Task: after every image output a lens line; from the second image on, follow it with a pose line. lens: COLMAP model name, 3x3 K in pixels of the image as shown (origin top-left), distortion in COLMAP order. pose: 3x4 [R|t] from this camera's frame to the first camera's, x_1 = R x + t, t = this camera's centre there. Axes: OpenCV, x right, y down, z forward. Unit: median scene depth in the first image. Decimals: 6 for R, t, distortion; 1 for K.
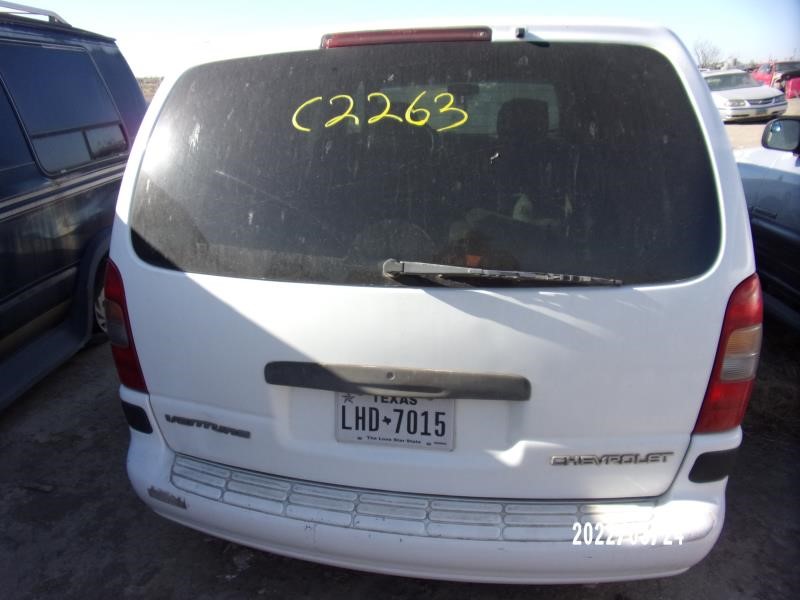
lens RADIAL K [[564.8, 0, 397.4], [0, 564.8, 298.6], [0, 0, 1]] dist [-0.006169, -0.005460]
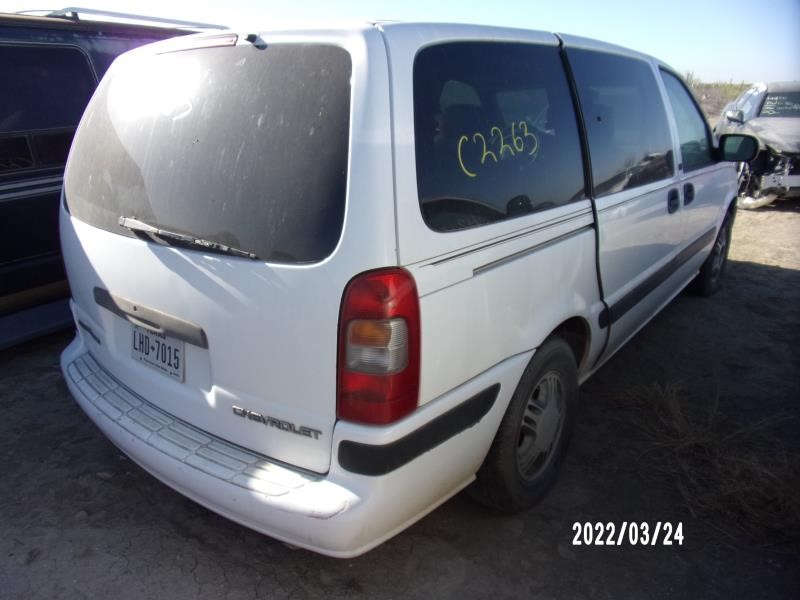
lens RADIAL K [[564.8, 0, 401.2], [0, 564.8, 303.7], [0, 0, 1]] dist [-0.006169, -0.005460]
pose [[0.878039, 0.169341, -0.447628, 1.042484], [-0.175145, 0.984123, 0.028746, -0.016907], [0.445389, 0.053160, 0.893758, 0.115878]]
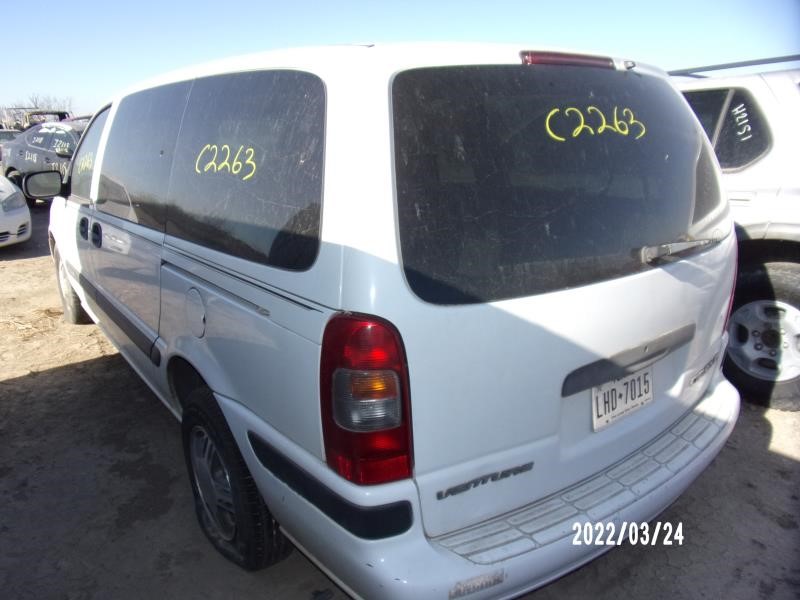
lens RADIAL K [[564.8, 0, 396.2], [0, 564.8, 300.3], [0, 0, 1]] dist [-0.006169, -0.005460]
pose [[0.697277, -0.199033, 0.688615, -1.084805], [0.244944, 0.969007, 0.032051, -0.114674], [-0.673652, 0.146324, 0.724419, 0.473196]]
